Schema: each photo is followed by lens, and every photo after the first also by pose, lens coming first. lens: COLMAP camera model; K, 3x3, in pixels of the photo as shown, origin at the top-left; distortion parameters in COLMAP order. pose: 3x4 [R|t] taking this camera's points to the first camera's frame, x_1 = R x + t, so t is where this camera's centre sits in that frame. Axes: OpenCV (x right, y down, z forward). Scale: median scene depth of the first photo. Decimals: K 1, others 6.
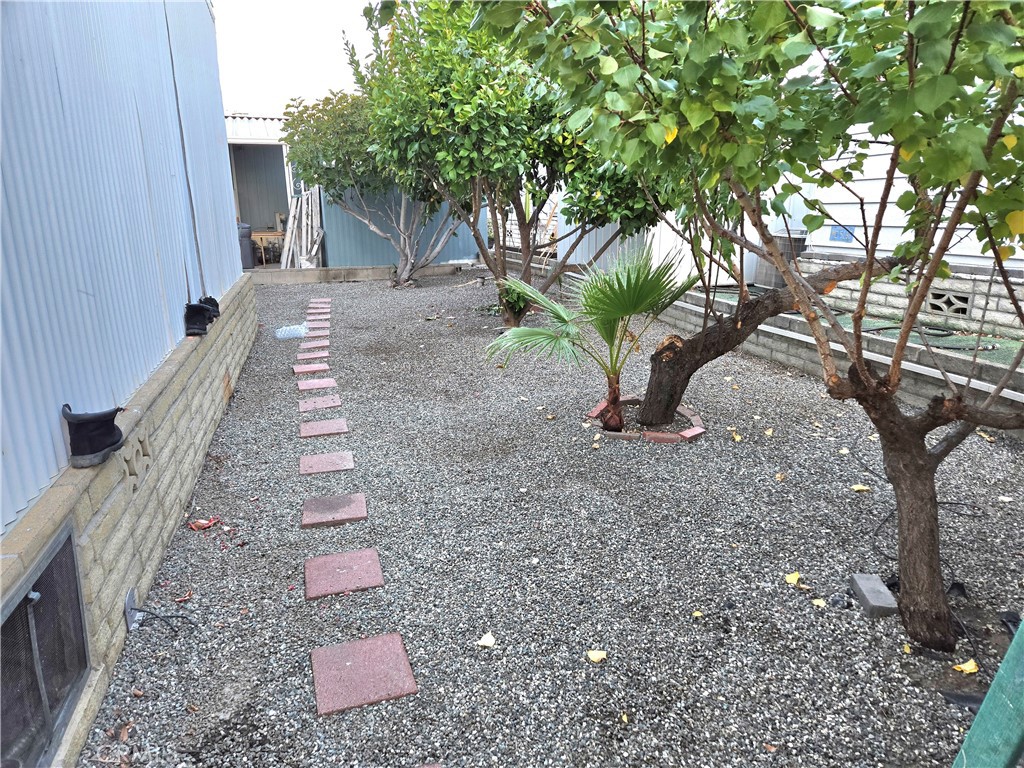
lens RADIAL K [[683.3, 0, 510.9], [0, 683.3, 380.8], [0, 0, 1]] dist [0.061085, -0.054095]
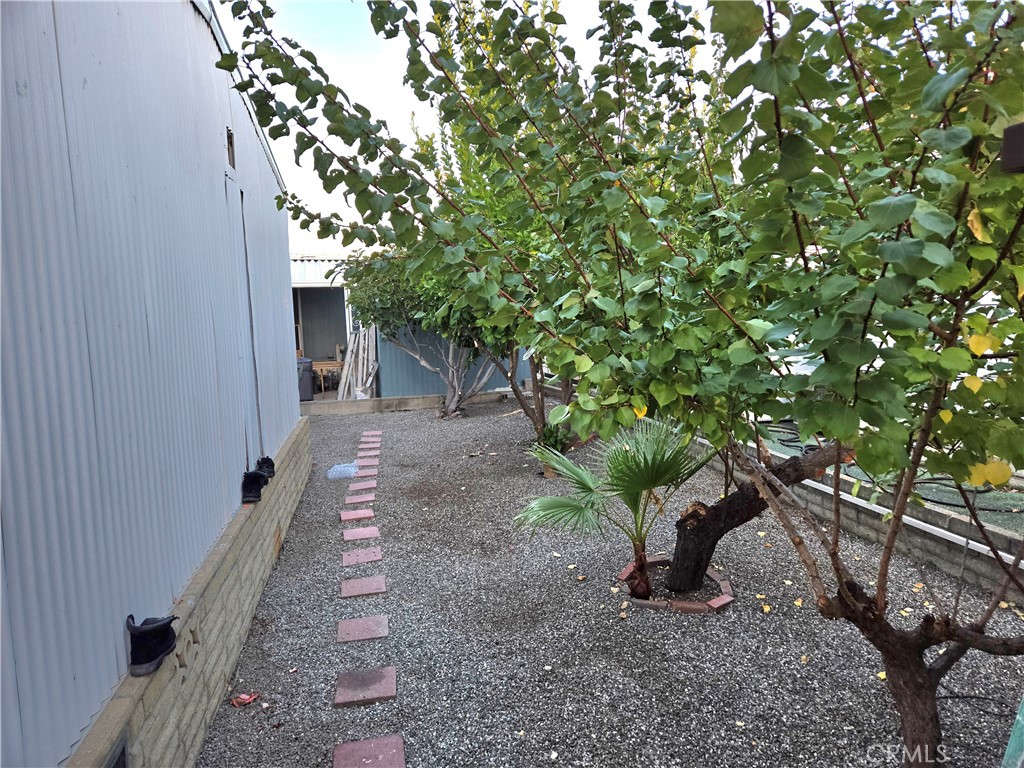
lens RADIAL K [[683.3, 0, 511.3], [0, 683.3, 382.4], [0, 0, 1]] dist [0.061085, -0.054095]
pose [[0.997024, -0.010784, -0.076338, 0.042071], [-0.000731, 0.988802, -0.149231, -0.097435], [0.077092, 0.148843, 0.985851, -0.075292]]
